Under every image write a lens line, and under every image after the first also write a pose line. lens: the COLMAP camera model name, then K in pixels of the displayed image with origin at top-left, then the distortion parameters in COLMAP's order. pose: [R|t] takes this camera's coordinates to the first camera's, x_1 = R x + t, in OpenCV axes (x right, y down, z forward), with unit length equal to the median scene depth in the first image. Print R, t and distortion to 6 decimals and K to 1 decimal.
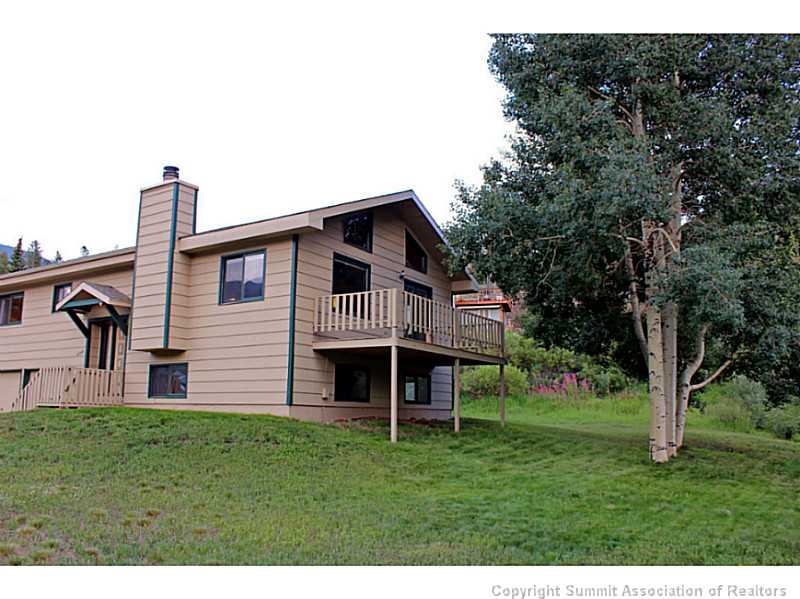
lens RADIAL K [[617.1, 0, 400.0], [0, 617.1, 299.5], [0, 0, 1]] dist [-0.002135, -0.000672]
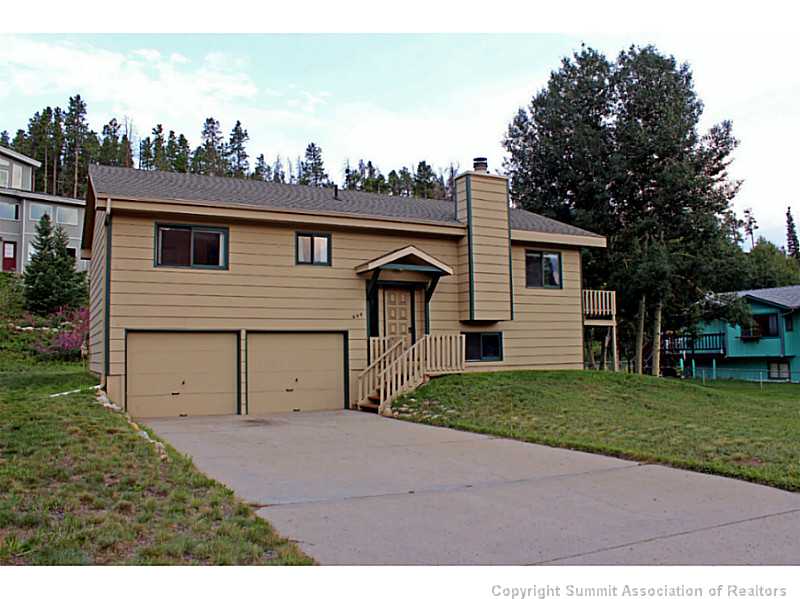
lens RADIAL K [[617.1, 0, 400.0], [0, 617.1, 299.5], [0, 0, 1]] dist [-0.002135, -0.000672]
pose [[0.456353, 0.057359, 0.887948, -1.493551], [-0.115572, 0.993288, -0.004766, 0.066870], [-0.882262, -0.100447, 0.459918, 0.613512]]
